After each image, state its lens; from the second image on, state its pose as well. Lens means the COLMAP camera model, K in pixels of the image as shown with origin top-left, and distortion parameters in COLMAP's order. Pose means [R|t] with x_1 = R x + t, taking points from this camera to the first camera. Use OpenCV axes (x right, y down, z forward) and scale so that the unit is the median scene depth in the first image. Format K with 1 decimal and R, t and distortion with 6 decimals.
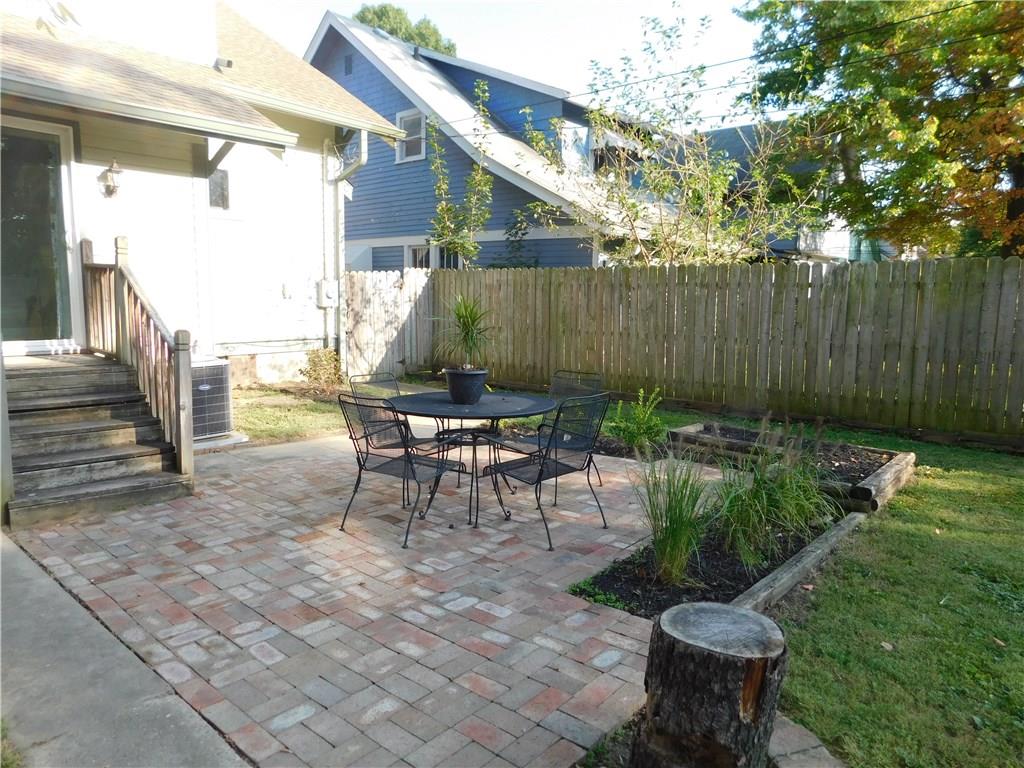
lens RADIAL K [[675.7, 0, 508.2], [0, 675.7, 385.2], [0, 0, 1]] dist [-0.061472, 0.050116]
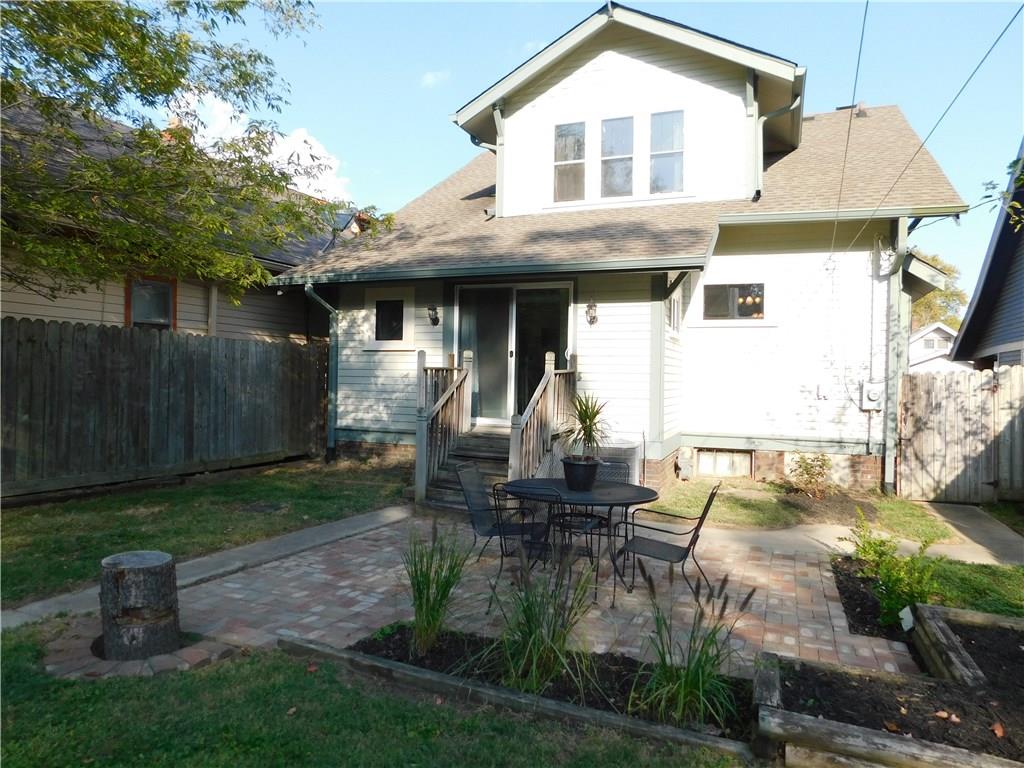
lens RADIAL K [[675.7, 0, 508.2], [0, 675.7, 385.2], [0, 0, 1]] dist [-0.061472, 0.050116]
pose [[0.332336, -0.000137, -0.943161, 0.414358], [-0.143238, 0.988393, -0.050616, -0.030776], [0.932221, 0.151918, 0.328459, 0.216659]]
